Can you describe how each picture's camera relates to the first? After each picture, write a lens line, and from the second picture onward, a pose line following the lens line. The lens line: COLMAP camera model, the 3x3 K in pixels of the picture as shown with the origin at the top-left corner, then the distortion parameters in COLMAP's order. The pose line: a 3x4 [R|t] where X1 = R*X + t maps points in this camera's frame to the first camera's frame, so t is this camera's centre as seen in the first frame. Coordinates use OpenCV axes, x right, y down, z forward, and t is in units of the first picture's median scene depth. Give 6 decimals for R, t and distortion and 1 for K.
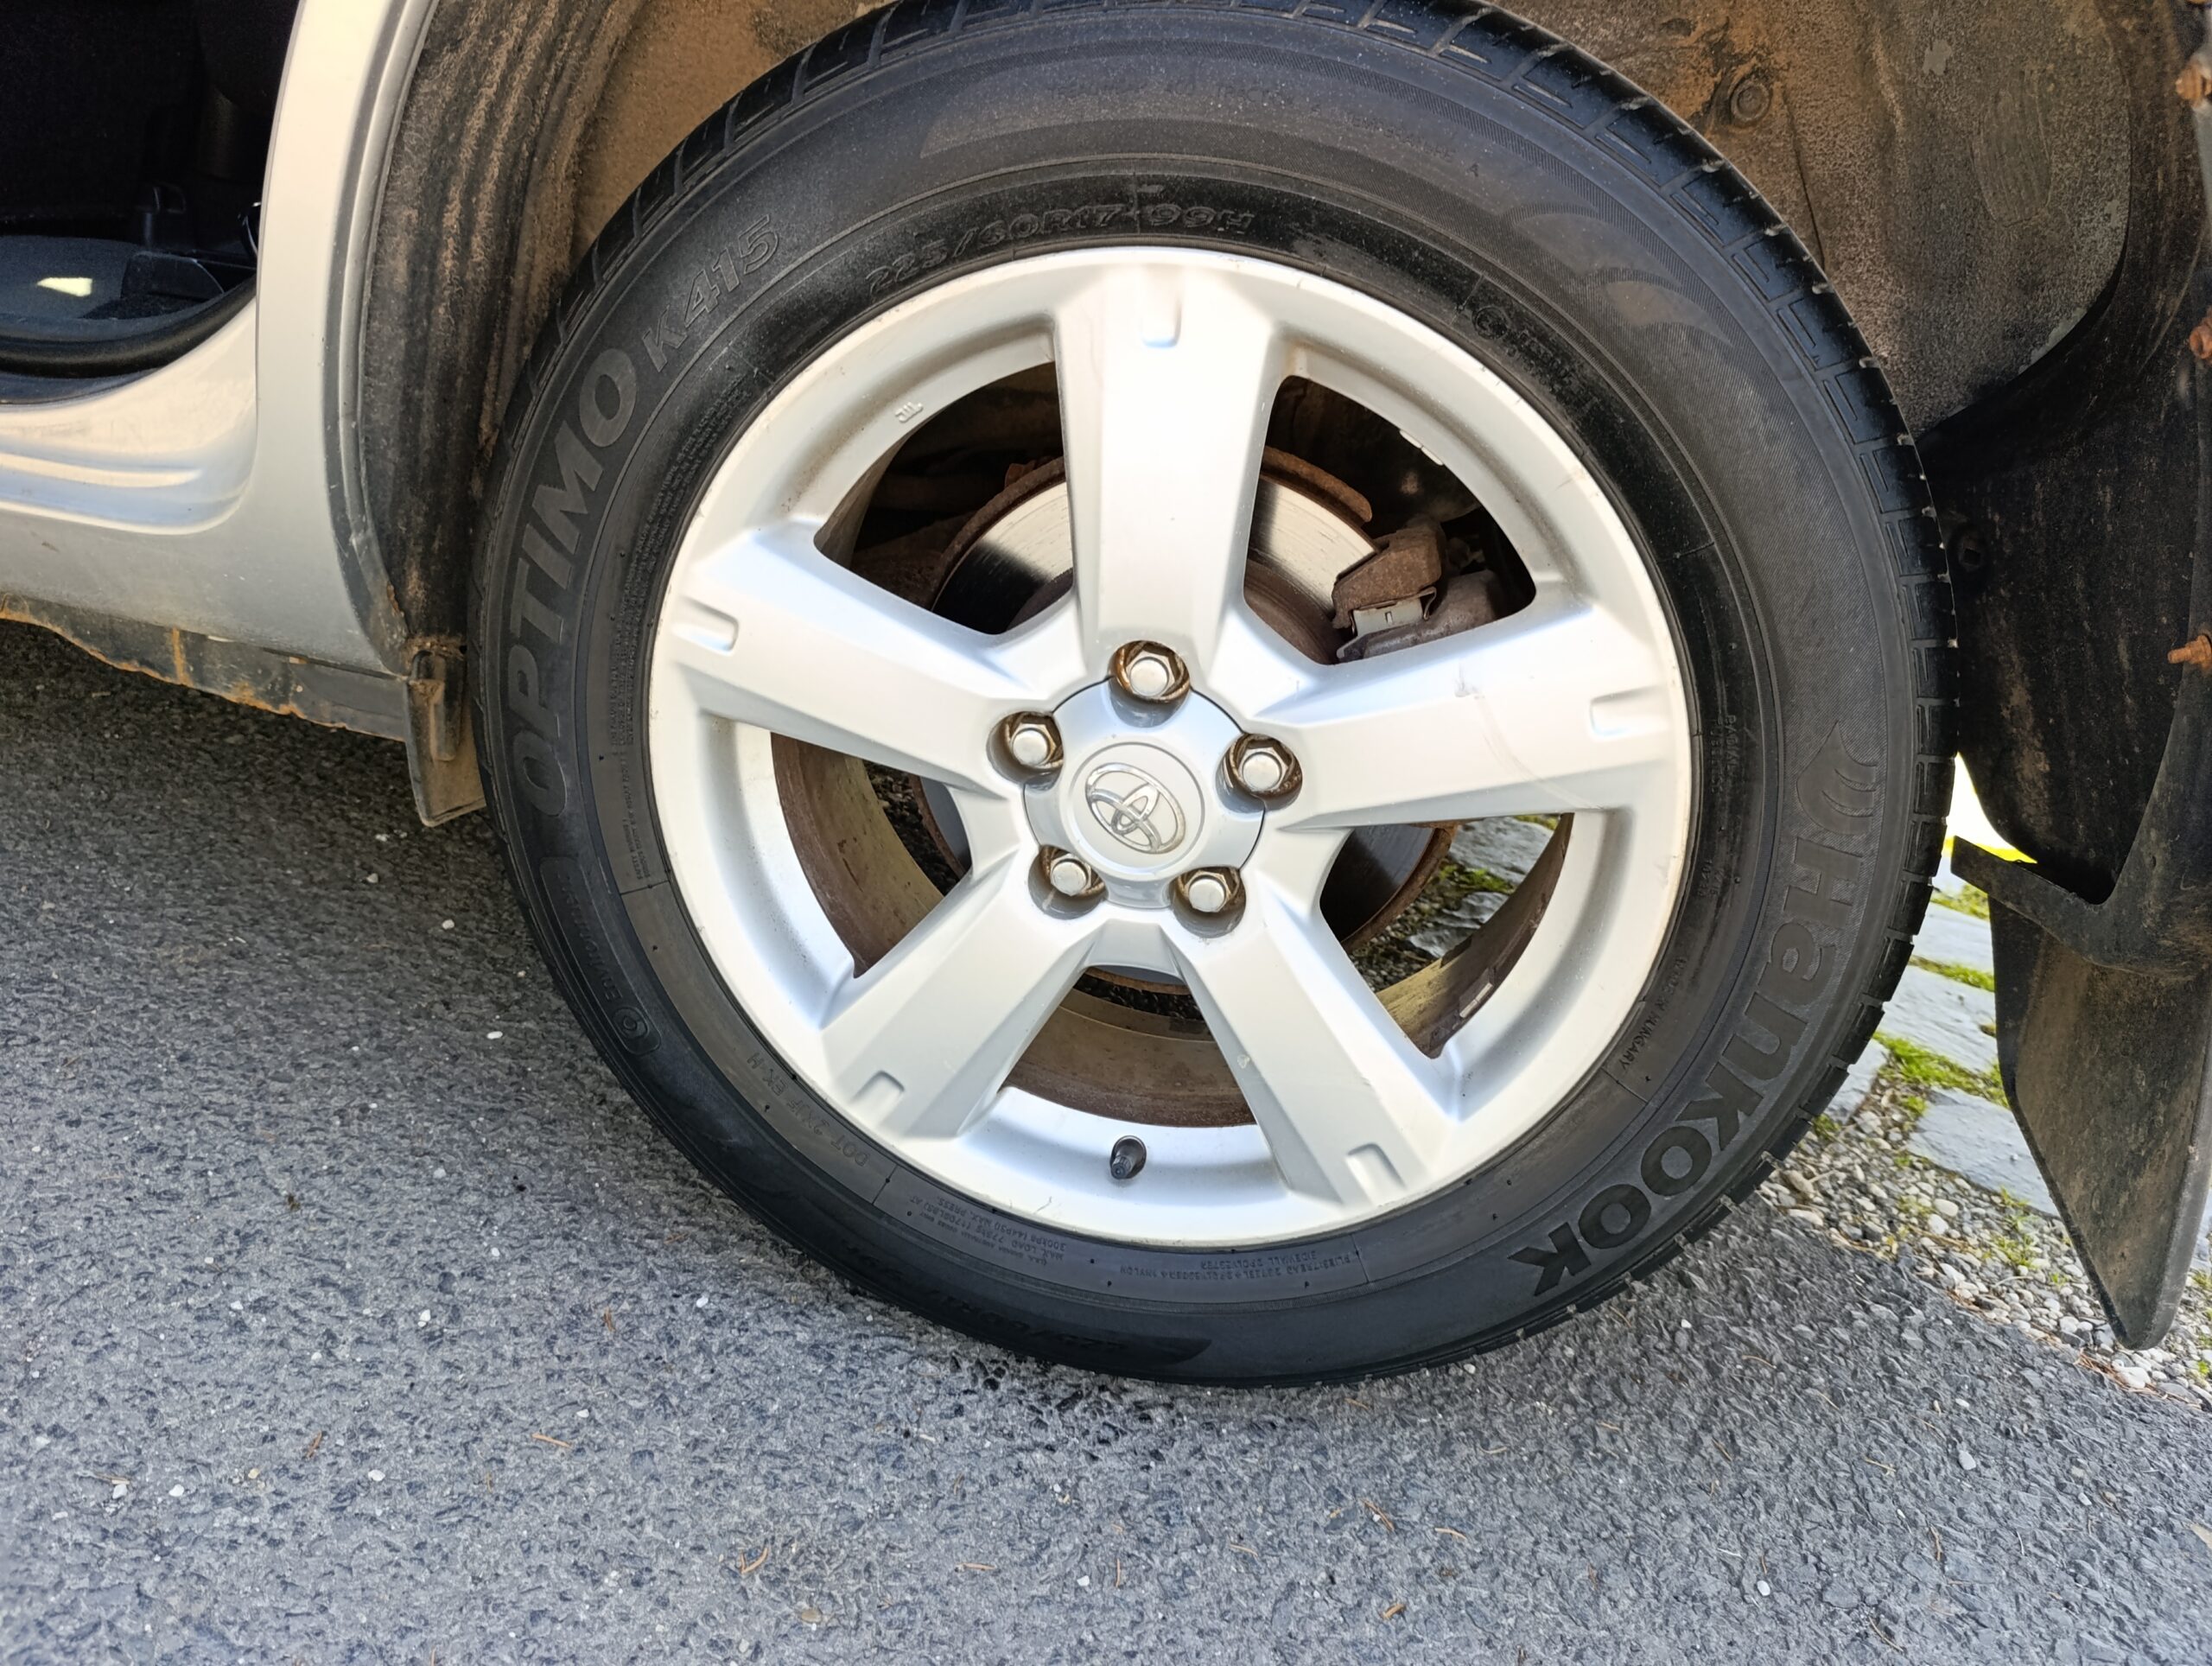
lens RADIAL K [[1488.2, 0, 1100.7], [0, 1488.2, 824.4], [0, 0, 1]] dist [0.016242, -0.019911]
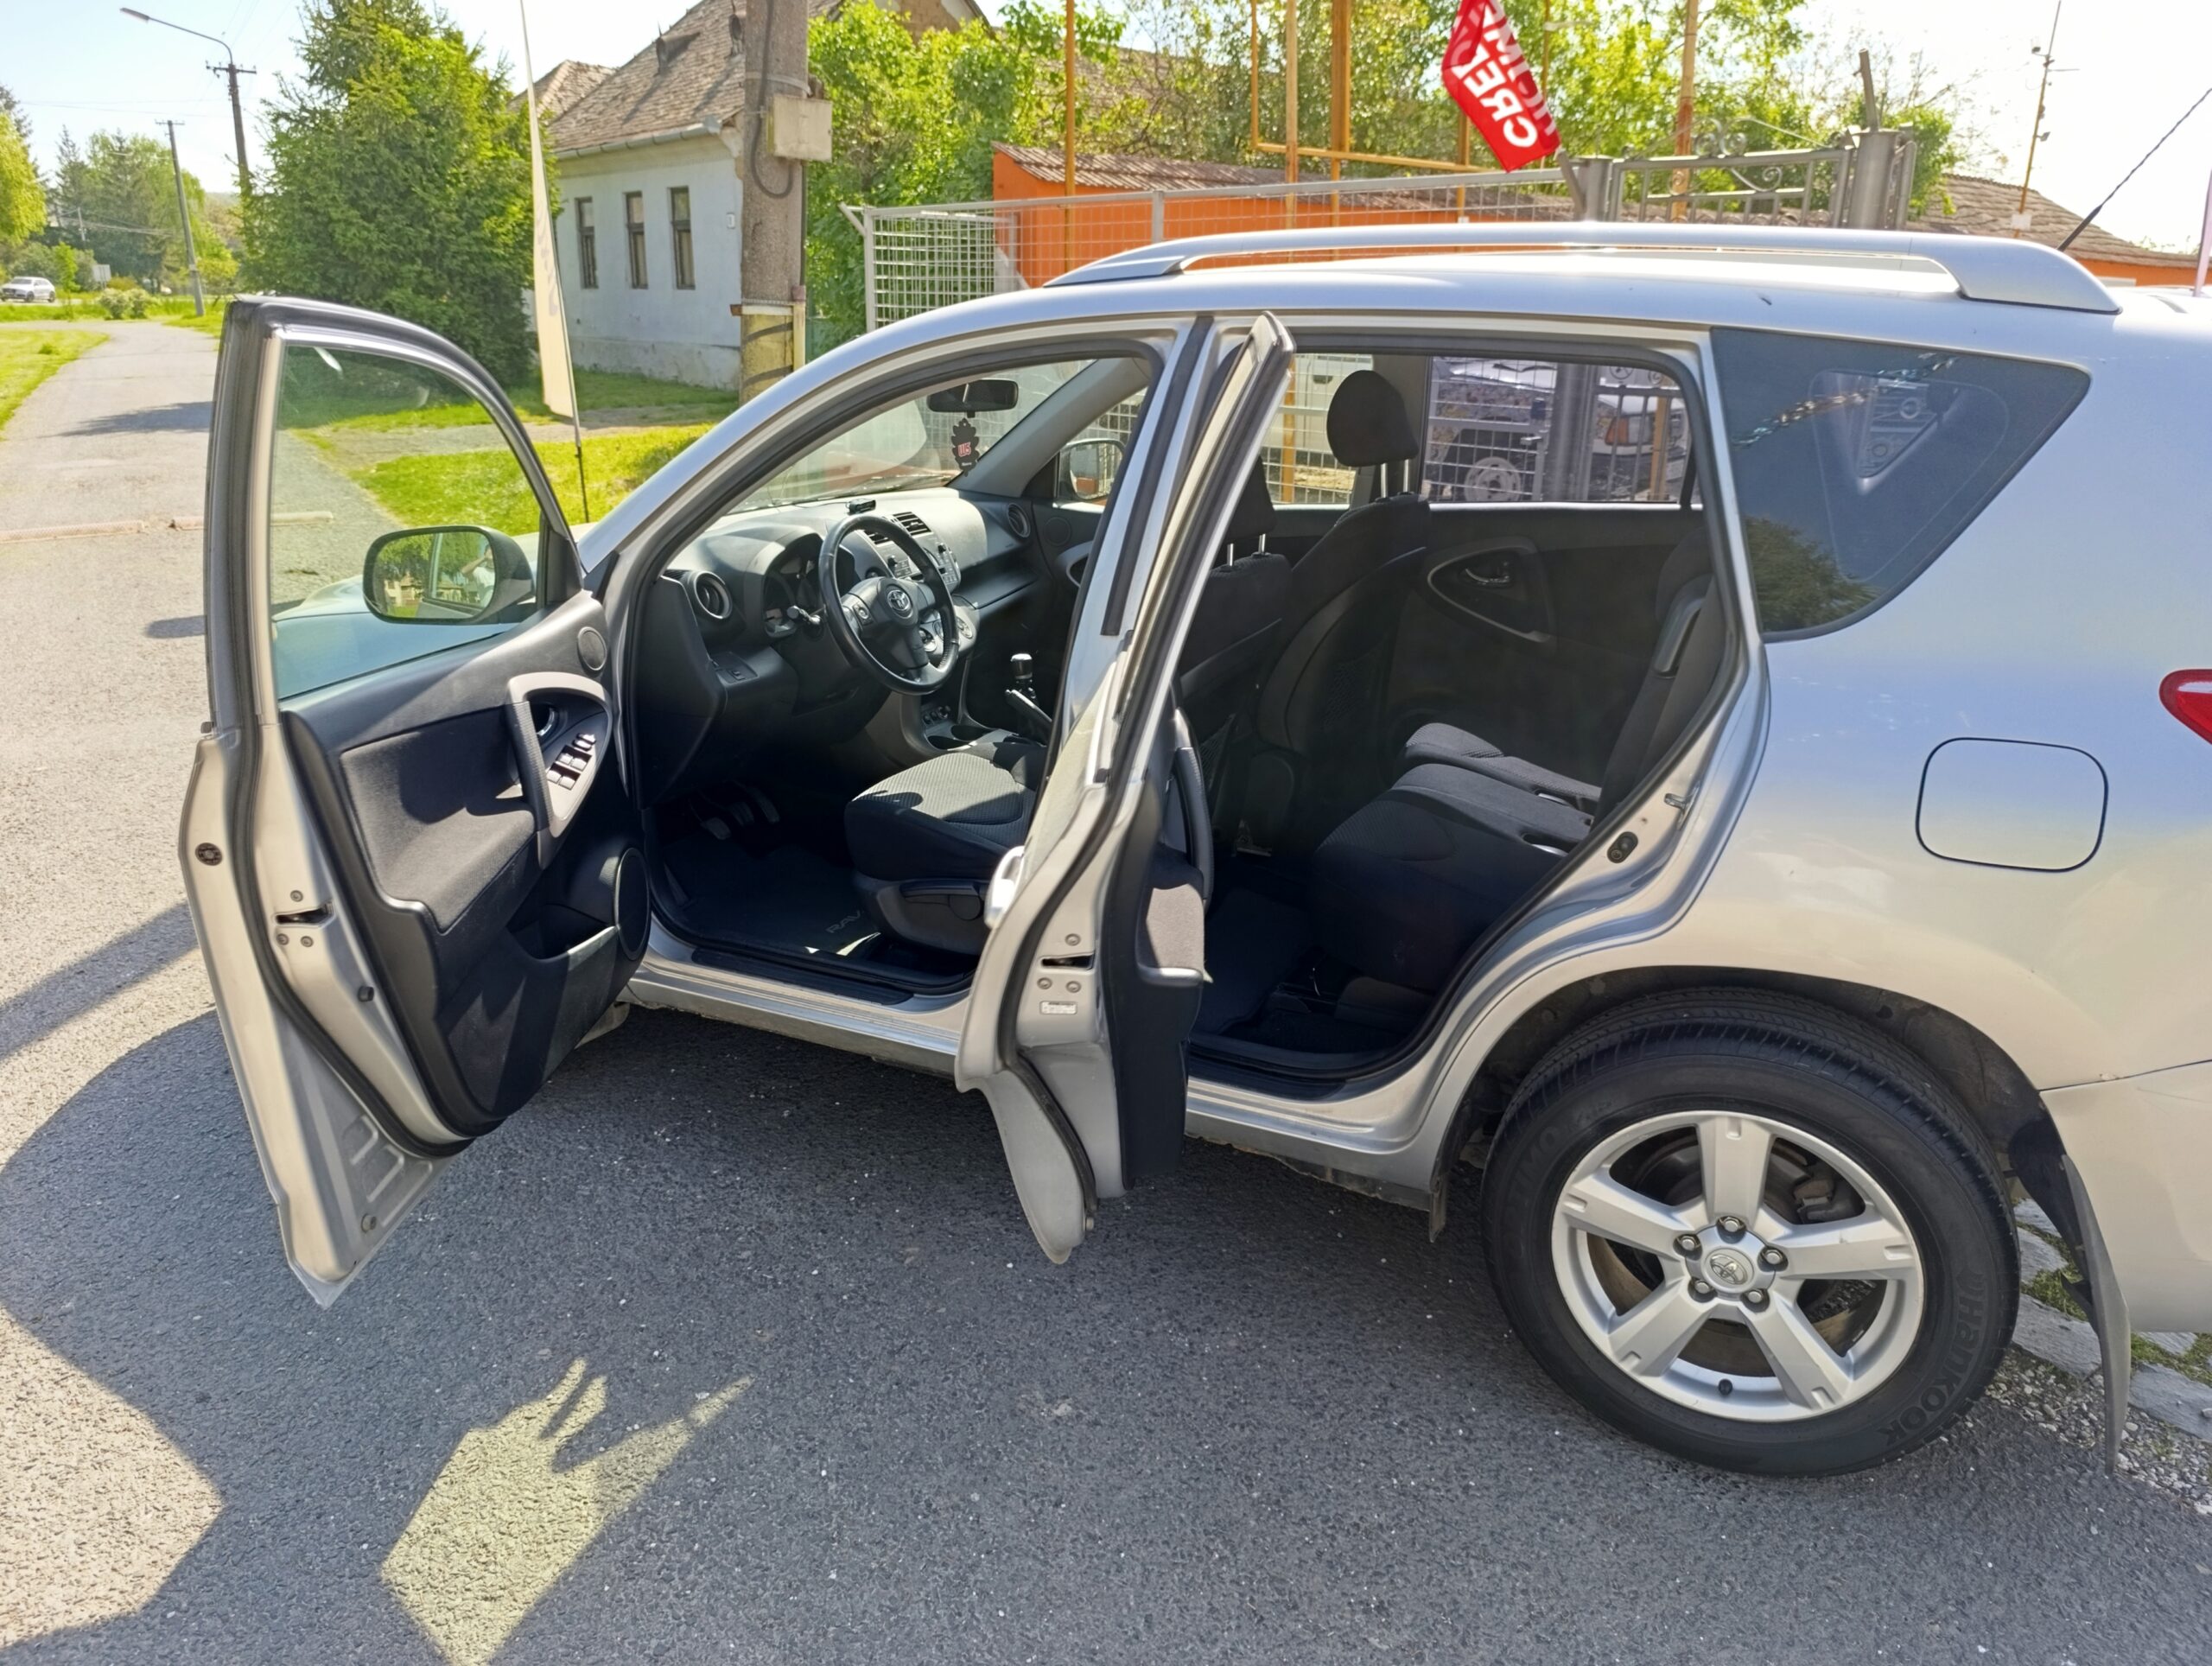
lens RADIAL K [[1488.2, 0, 1115.7], [0, 1488.2, 834.9], [0, 0, 1]] dist [0.016242, -0.019911]
pose [[0.967334, -0.041135, -0.250145, -0.347908], [0.014483, 0.994103, -0.107469, -0.521569], [0.253090, 0.100335, 0.962226, -2.088150]]
